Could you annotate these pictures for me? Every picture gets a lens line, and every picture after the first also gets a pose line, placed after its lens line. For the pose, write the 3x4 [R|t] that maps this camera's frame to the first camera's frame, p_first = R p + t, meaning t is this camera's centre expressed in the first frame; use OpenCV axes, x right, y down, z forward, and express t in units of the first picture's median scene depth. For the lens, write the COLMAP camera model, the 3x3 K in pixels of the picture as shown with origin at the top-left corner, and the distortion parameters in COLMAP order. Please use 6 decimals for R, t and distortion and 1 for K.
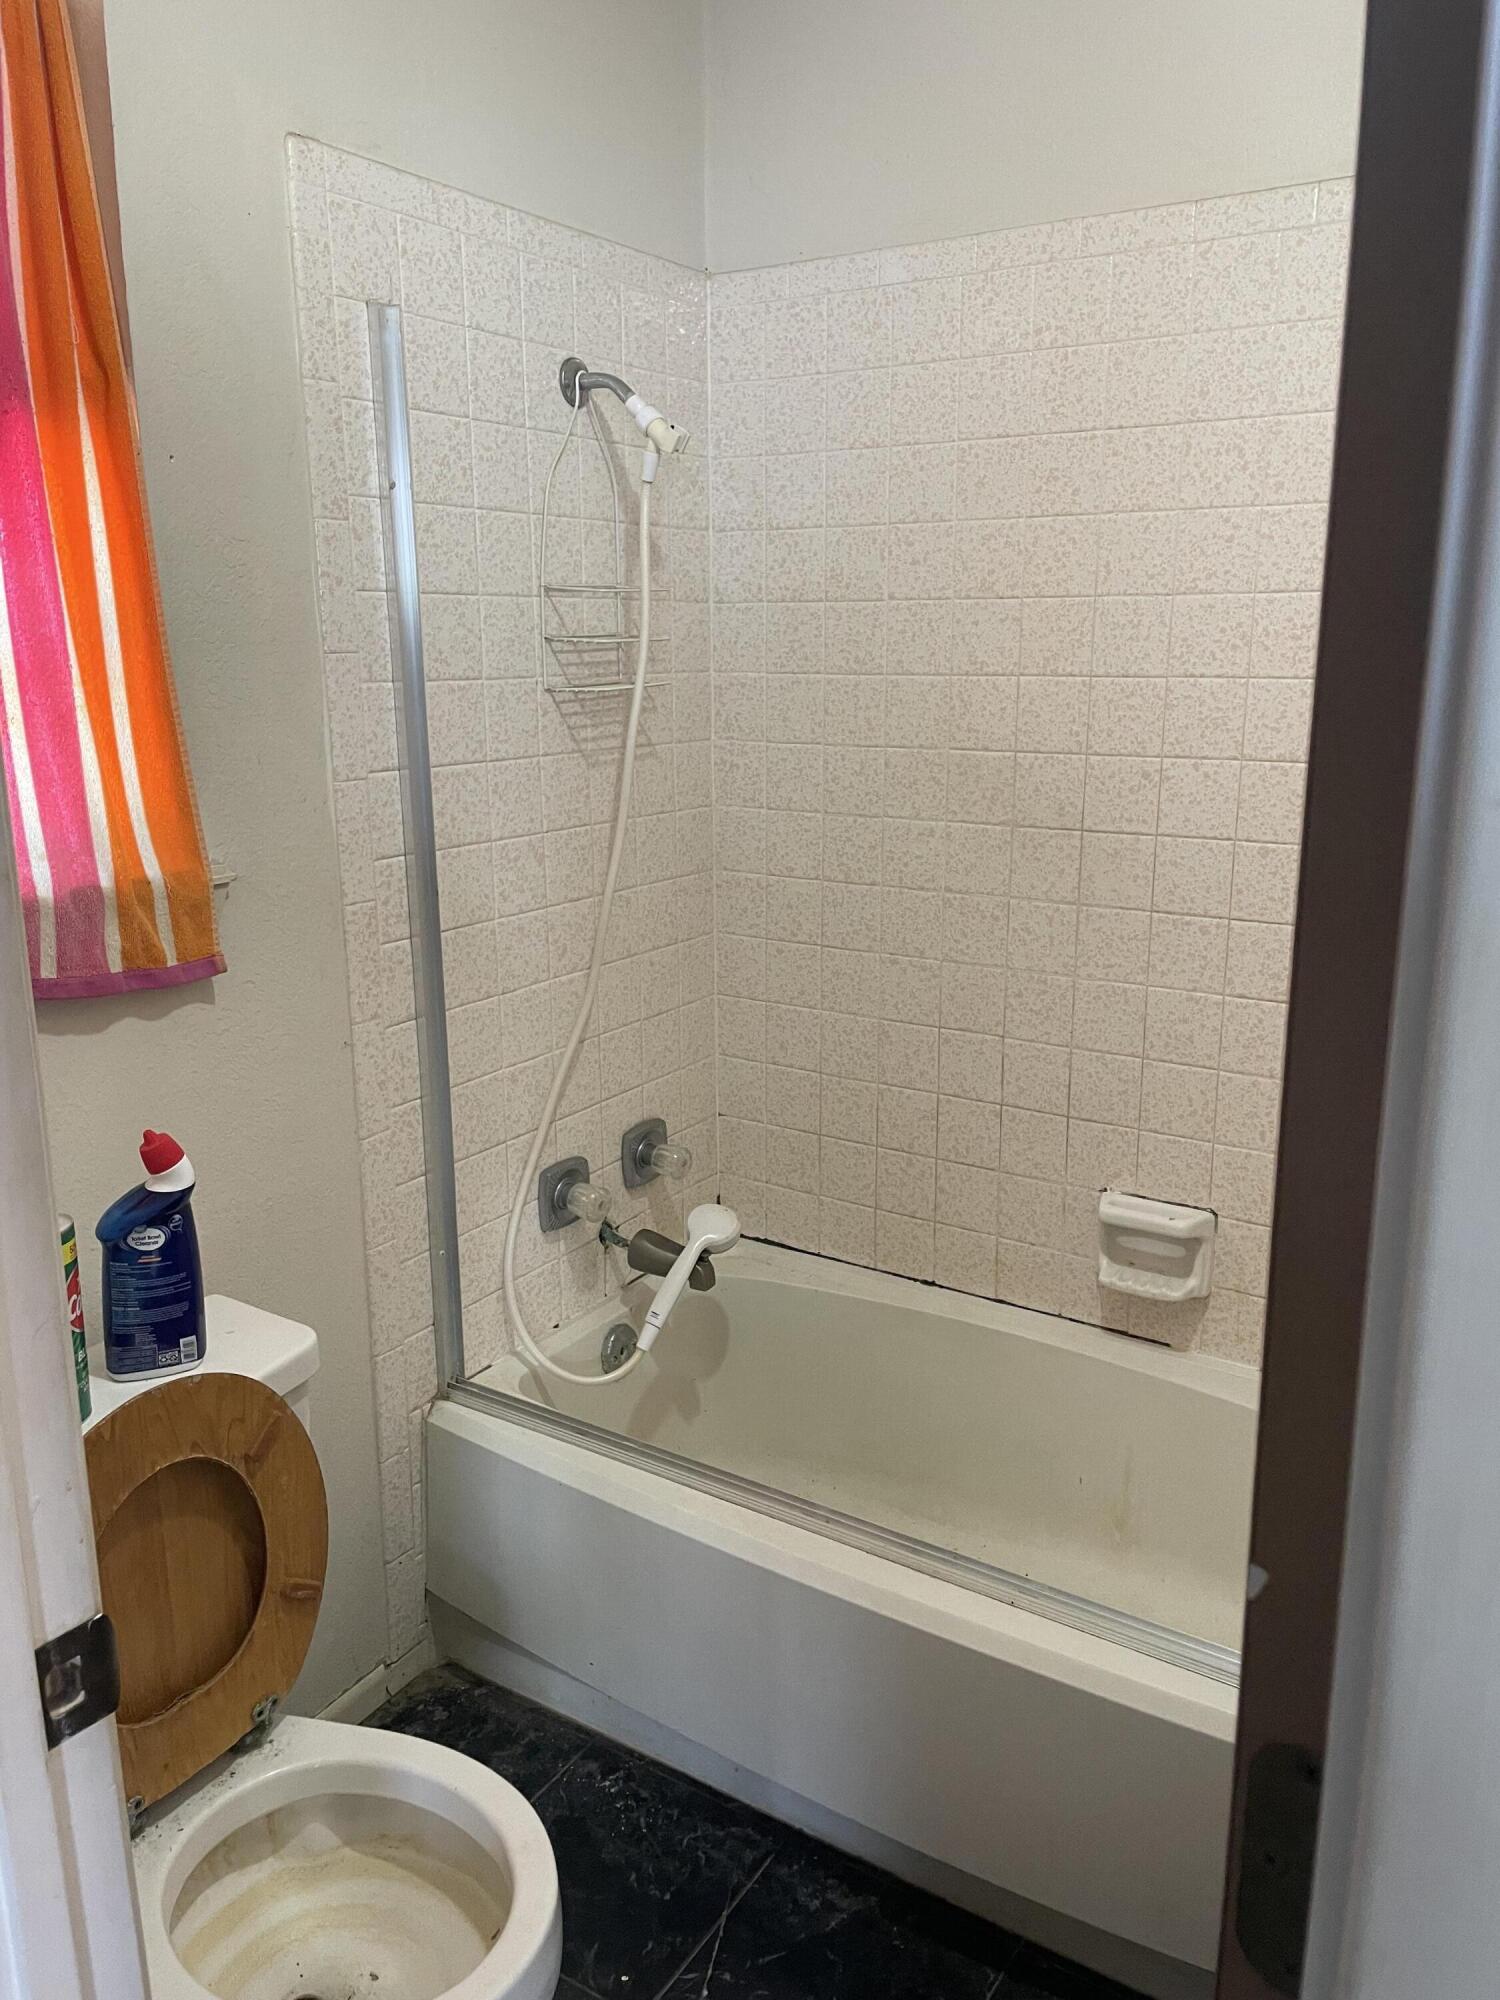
lens RADIAL K [[1556.8, 0, 752.5], [0, 1556.8, 1021.8], [0, 0, 1]] dist [0.071243, -0.097736]
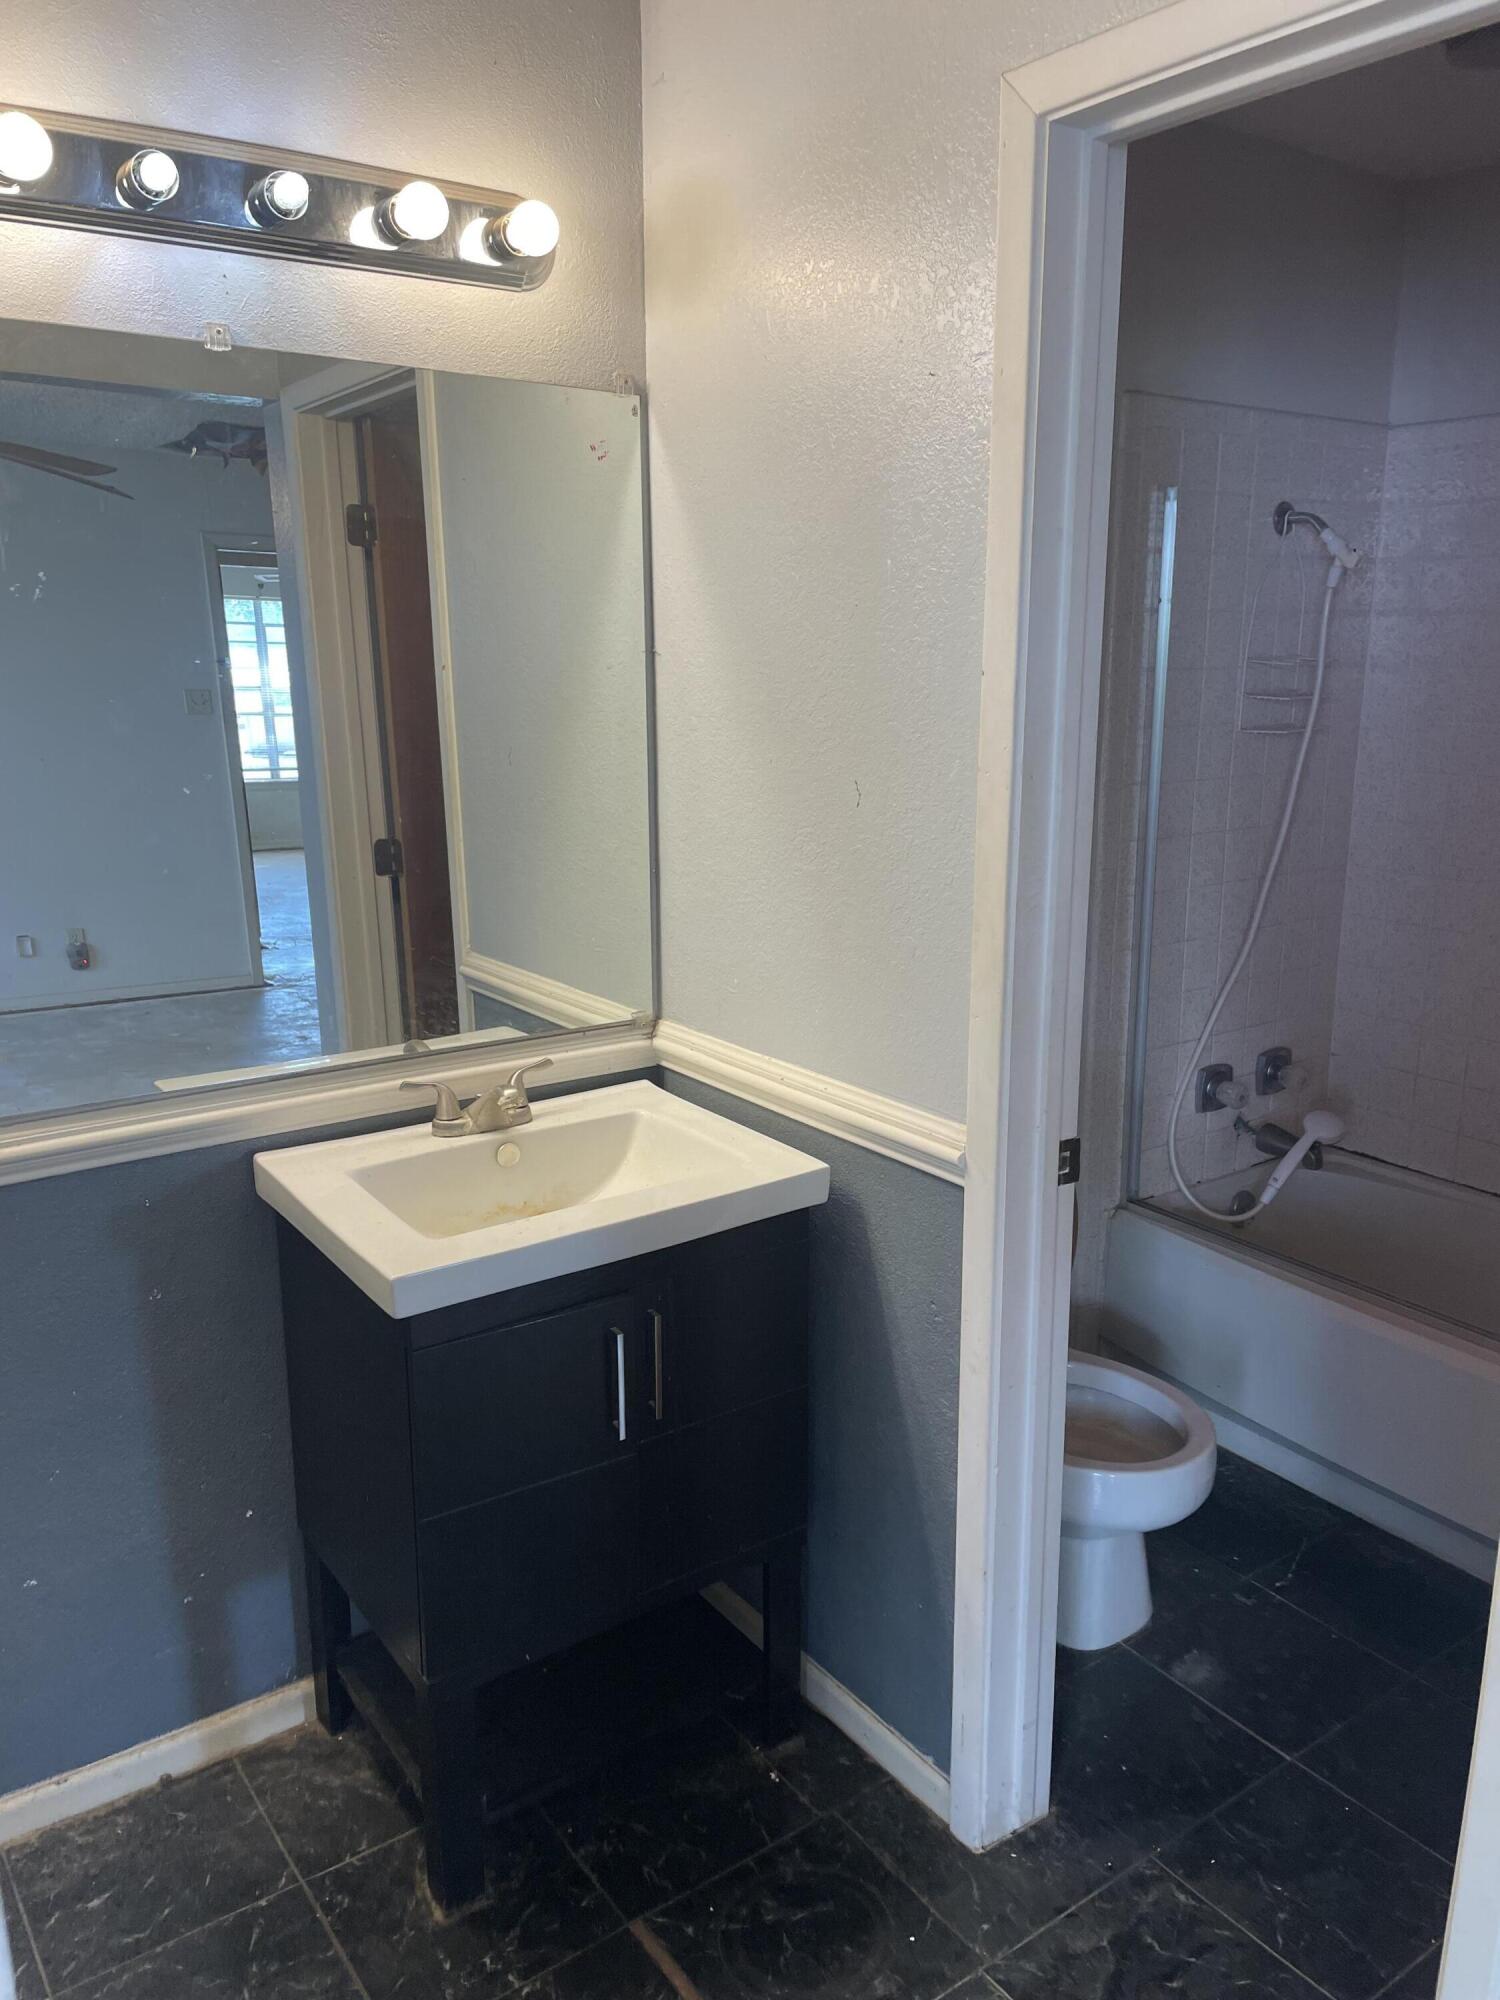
lens RADIAL K [[1576.8, 0, 750.0], [0, 1576.8, 1000.0], [0, 0, 1]] dist [-0.005750, -0.002346]
pose [[0.930491, 0.092672, -0.354398, -0.015223], [-0.098155, 0.995168, 0.002516, 0.069111], [0.352919, 0.032445, 0.935091, -0.467901]]
